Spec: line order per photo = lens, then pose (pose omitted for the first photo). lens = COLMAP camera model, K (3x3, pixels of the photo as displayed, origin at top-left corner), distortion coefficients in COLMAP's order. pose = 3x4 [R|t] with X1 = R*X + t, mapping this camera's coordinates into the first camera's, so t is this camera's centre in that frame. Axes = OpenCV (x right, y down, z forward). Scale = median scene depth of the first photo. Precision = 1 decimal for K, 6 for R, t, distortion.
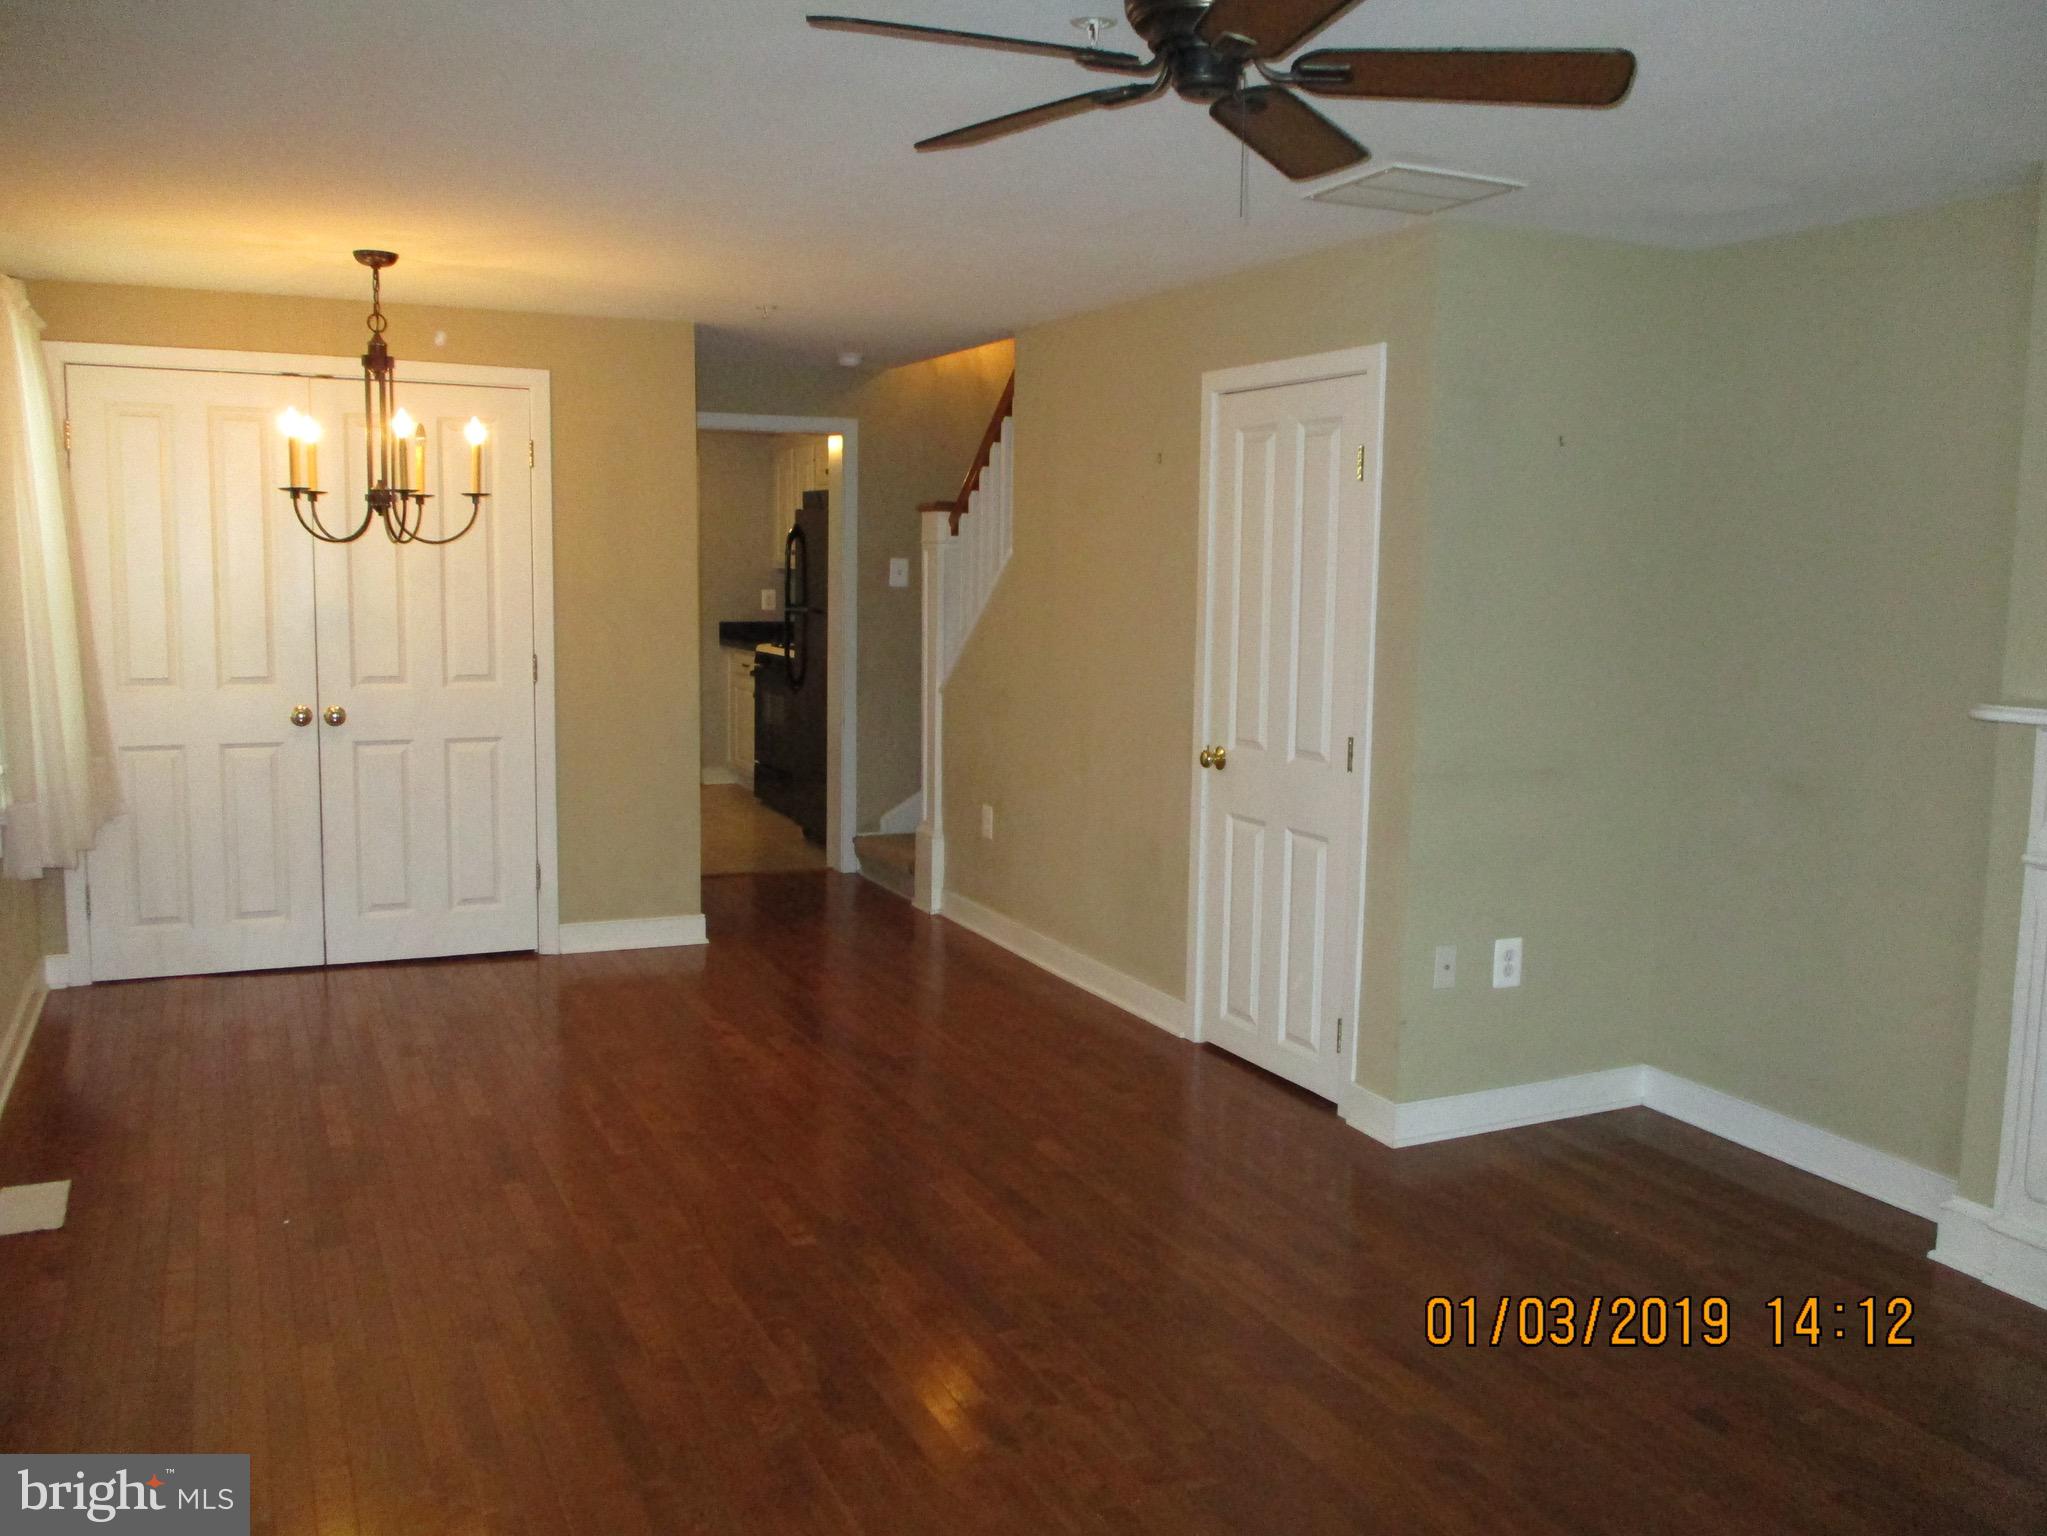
lens RADIAL K [[1707.9, 0, 1023.5], [0, 1707.9, 768.0], [0, 0, 1]] dist [-0.011902, -0.016882]
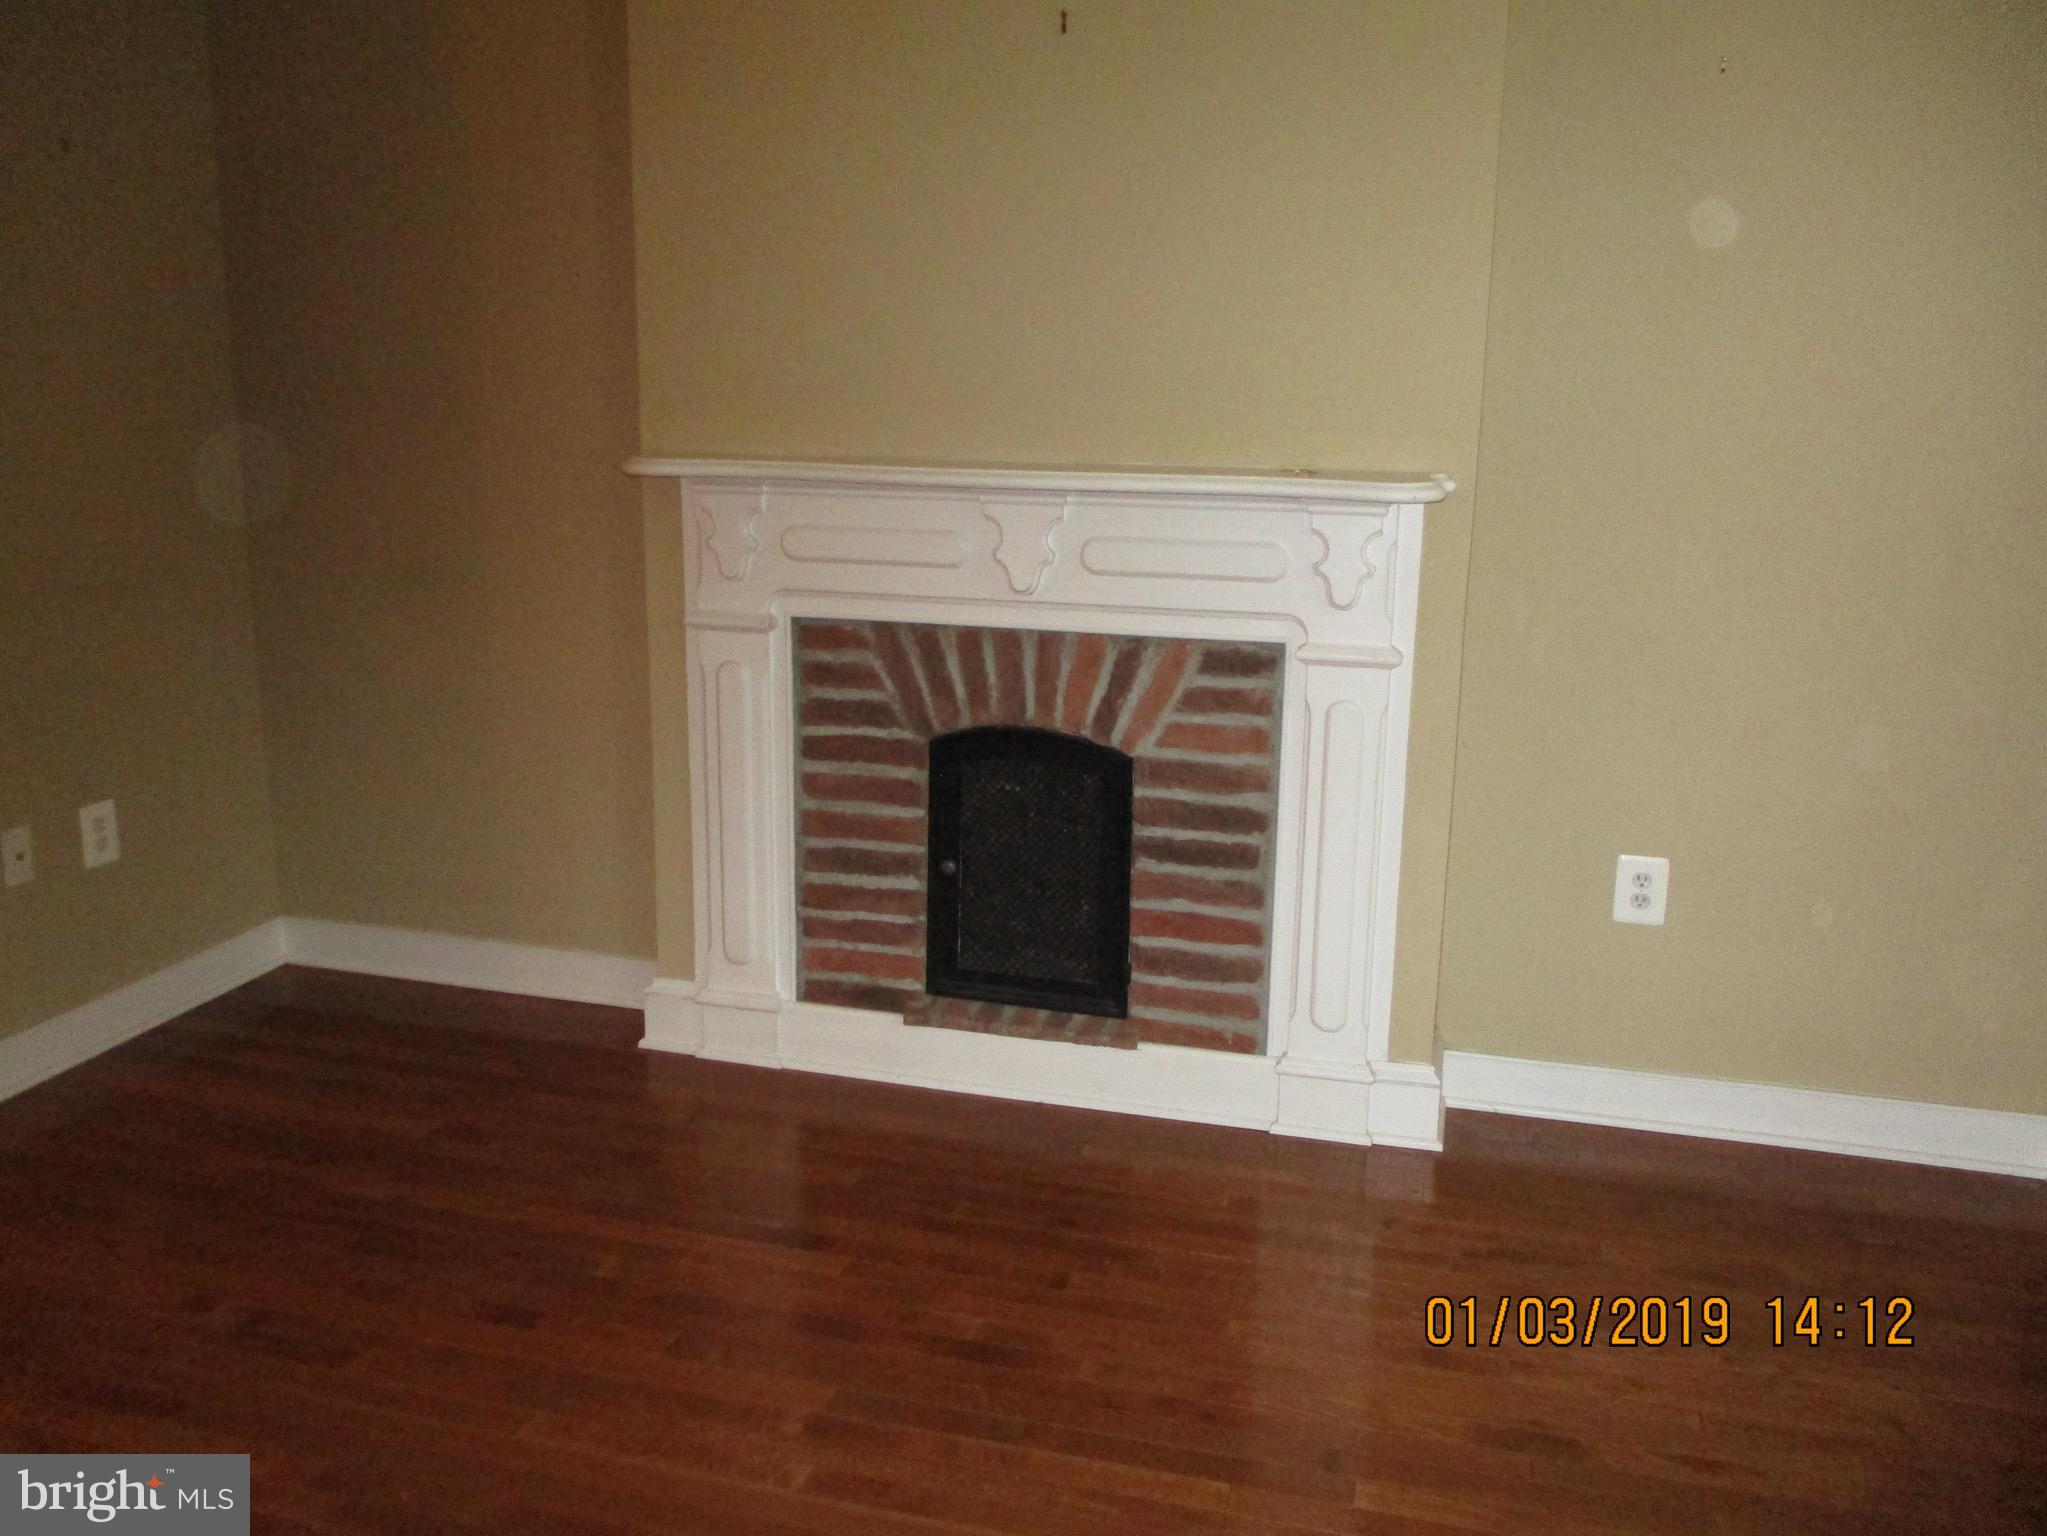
lens RADIAL K [[1707.9, 0, 1023.5], [0, 1707.9, 768.0], [0, 0, 1]] dist [-0.011902, -0.016882]
pose [[0.662138, -0.175928, 0.728439, 0.002227], [0.094361, 0.983889, 0.151850, 0.007285], [-0.743418, -0.031809, 0.668071, 0.200094]]
